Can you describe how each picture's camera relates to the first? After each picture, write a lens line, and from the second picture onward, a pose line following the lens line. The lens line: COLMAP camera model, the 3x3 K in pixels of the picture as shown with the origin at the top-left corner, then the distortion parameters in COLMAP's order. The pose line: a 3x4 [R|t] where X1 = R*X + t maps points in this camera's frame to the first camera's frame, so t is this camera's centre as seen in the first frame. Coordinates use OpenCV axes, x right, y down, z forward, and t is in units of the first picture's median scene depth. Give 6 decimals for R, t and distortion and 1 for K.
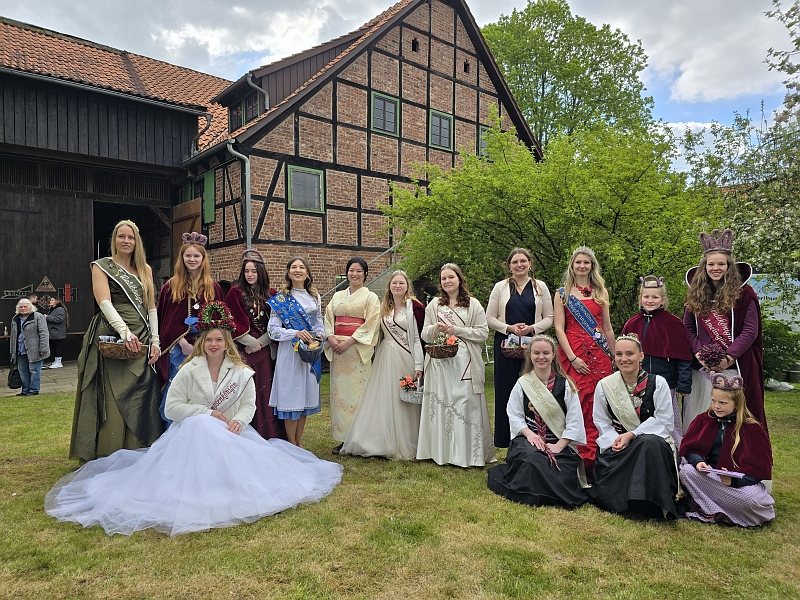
lens RADIAL K [[534.2, 0, 400.4], [0, 534.2, 304.3], [0, 0, 1]] dist [0.021180, -0.014399]
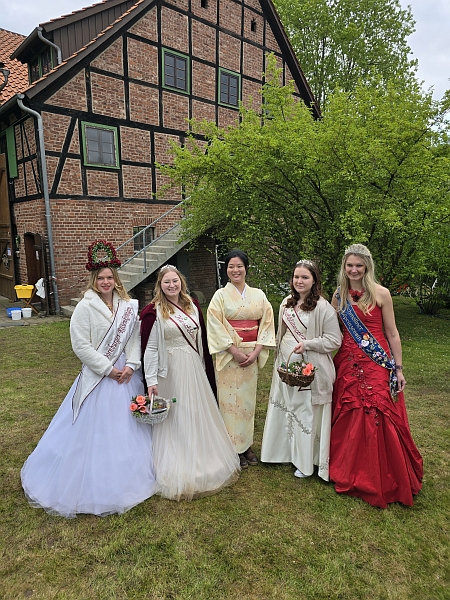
lens RADIAL K [[400.7, 0, 222.0], [0, 400.7, 299.4], [0, 0, 1]] dist [0.021180, -0.014399]
pose [[0.999503, -0.008300, 0.030407, 0.037633], [0.003320, 0.987065, 0.160289, -0.037747], [-0.031344, -0.160108, 0.986602, 0.142079]]
